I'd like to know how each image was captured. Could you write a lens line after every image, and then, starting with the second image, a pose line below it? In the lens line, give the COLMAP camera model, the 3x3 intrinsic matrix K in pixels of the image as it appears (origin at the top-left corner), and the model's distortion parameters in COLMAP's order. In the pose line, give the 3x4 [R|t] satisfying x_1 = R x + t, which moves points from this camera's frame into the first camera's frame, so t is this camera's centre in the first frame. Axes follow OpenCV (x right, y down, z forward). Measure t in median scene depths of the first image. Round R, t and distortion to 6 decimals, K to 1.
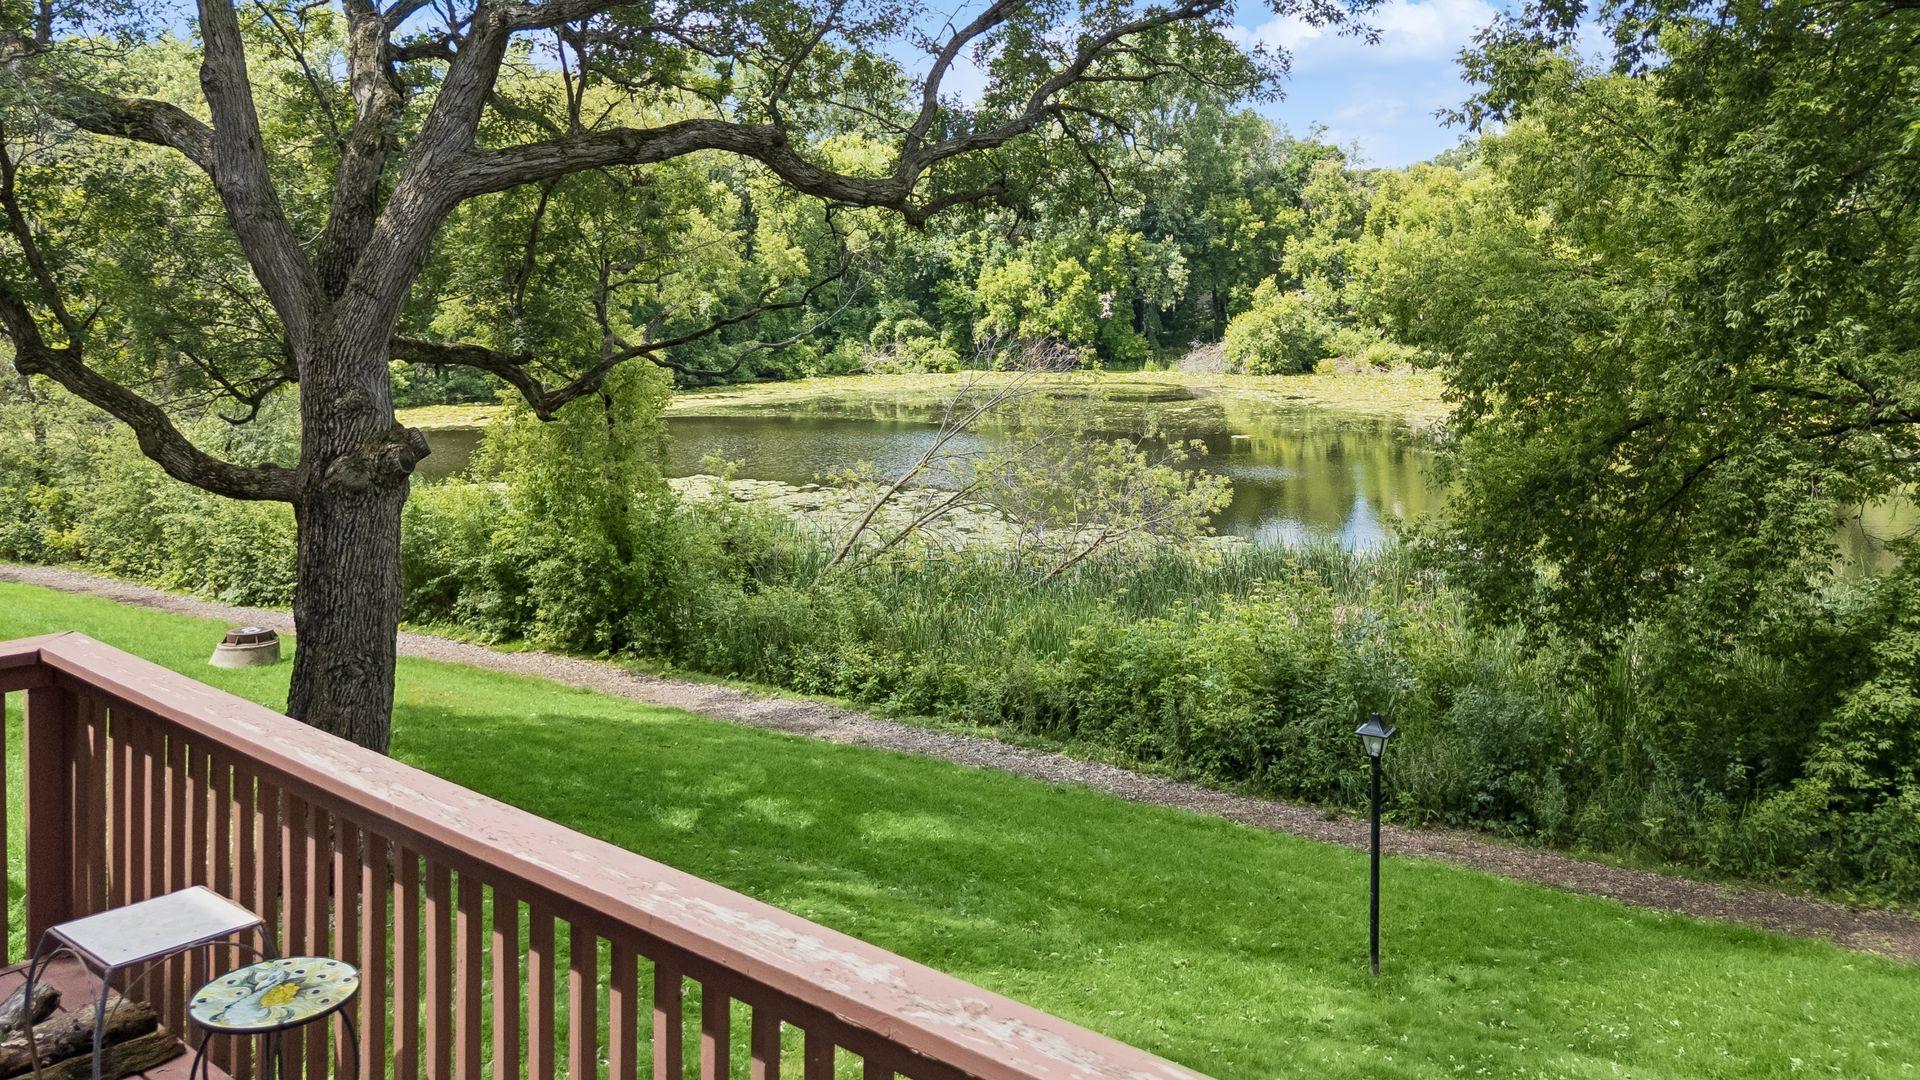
lens RADIAL K [[1394.3, 0, 963.3], [0, 1394.3, 460.4], [0, 0, 1]] dist [0.034628, -0.005201]
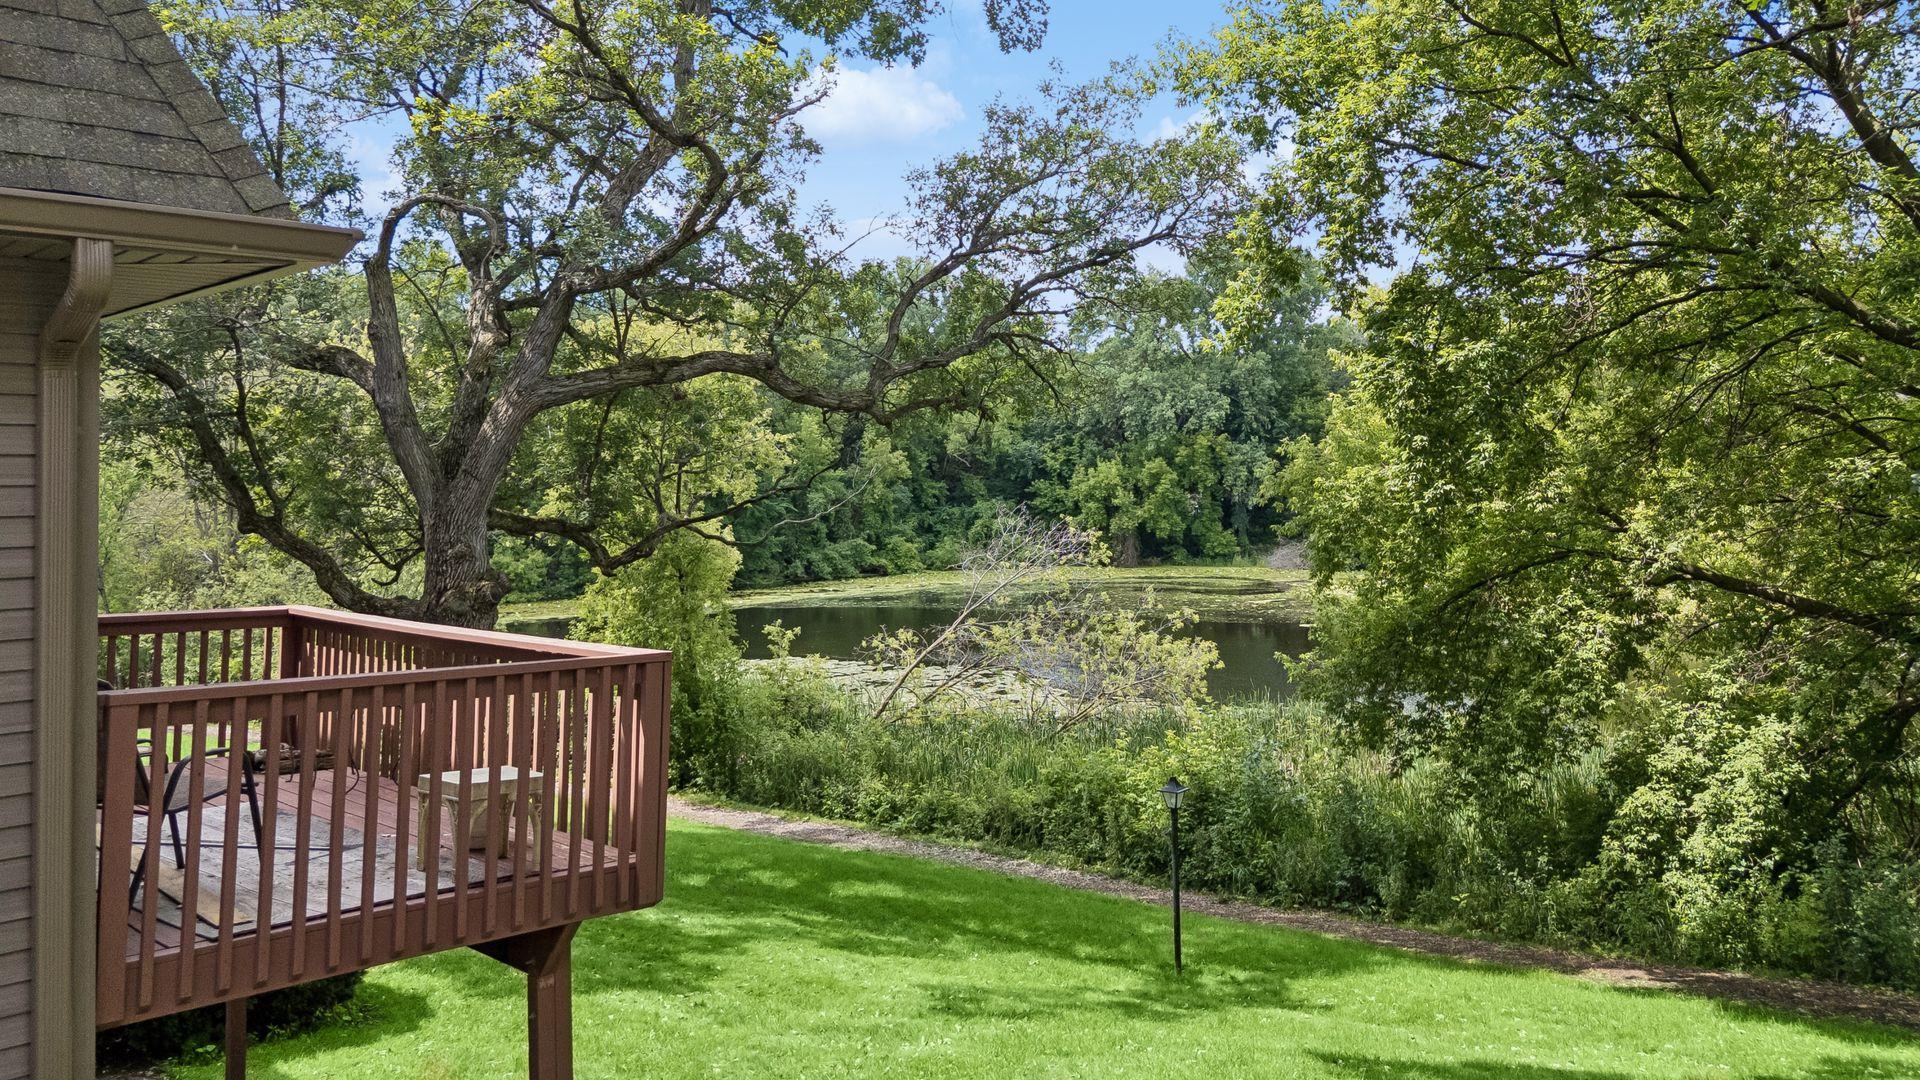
lens RADIAL K [[1410.4, 0, 960.0], [0, 1410.4, 540.0], [0, 0, 1]] dist [0.033805, -0.001646]
pose [[0.995563, -0.001612, -0.094083, 0.121348], [-0.006742, 0.996062, -0.088404, 0.041166], [0.093855, 0.088646, 0.991631, -0.223280]]
